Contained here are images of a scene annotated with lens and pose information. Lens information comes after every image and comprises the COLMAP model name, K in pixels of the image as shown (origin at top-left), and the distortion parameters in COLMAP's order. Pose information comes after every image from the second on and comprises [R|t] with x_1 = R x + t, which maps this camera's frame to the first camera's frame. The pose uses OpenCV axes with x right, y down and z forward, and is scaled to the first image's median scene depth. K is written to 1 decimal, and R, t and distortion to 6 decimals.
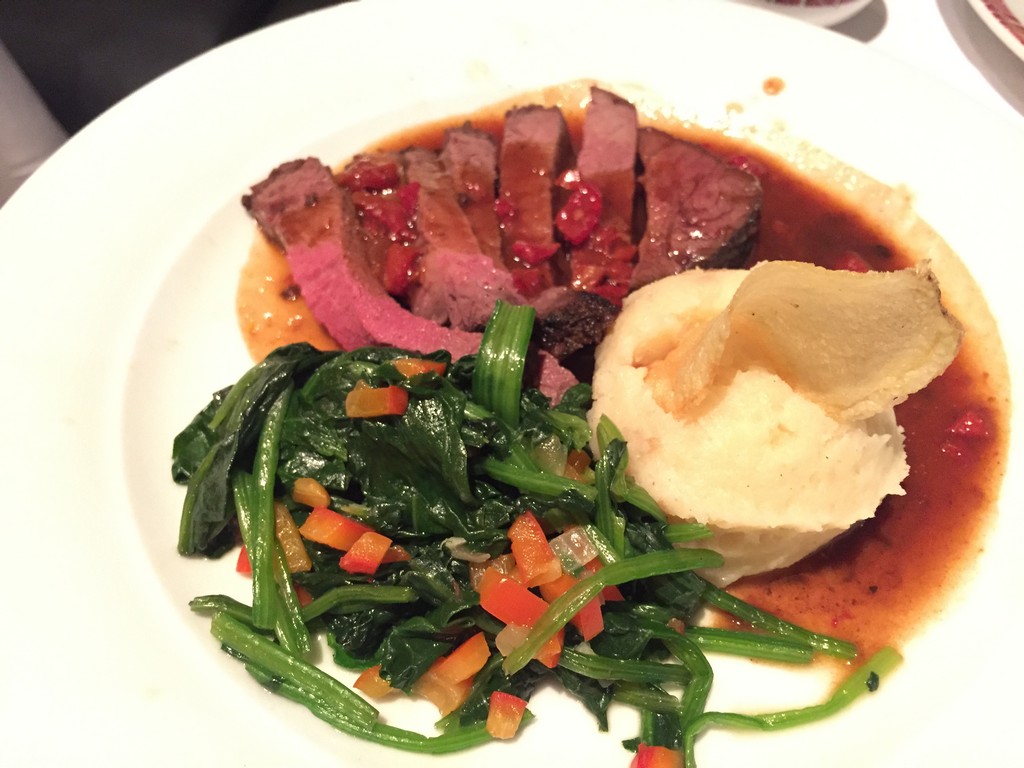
lens RADIAL K [[868.1, 0, 514.6], [0, 868.1, 384.7], [0, 0, 1]] dist [0.044809, -0.077299]
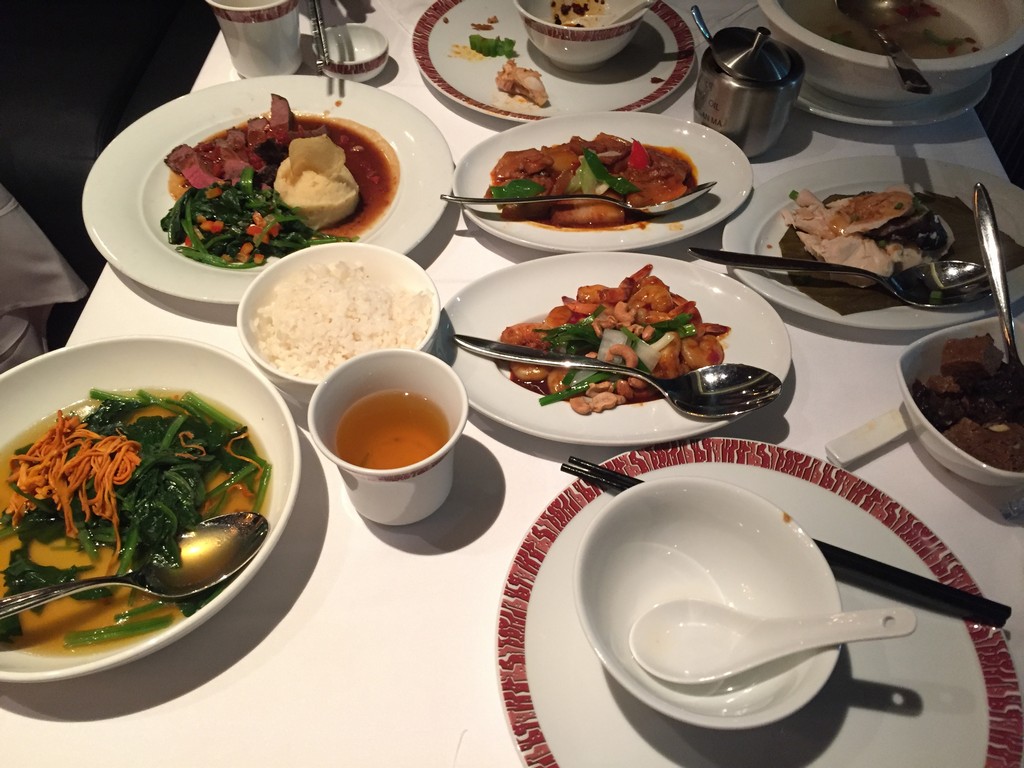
lens RADIAL K [[868.1, 0, 510.2], [0, 868.1, 383.3], [0, 0, 1]] dist [0.044809, -0.077299]
pose [[0.976271, -0.176492, 0.125478, 0.453838], [0.182260, 0.982591, -0.035988, 1.130801], [-0.116942, 0.058004, 0.991444, -2.736722]]
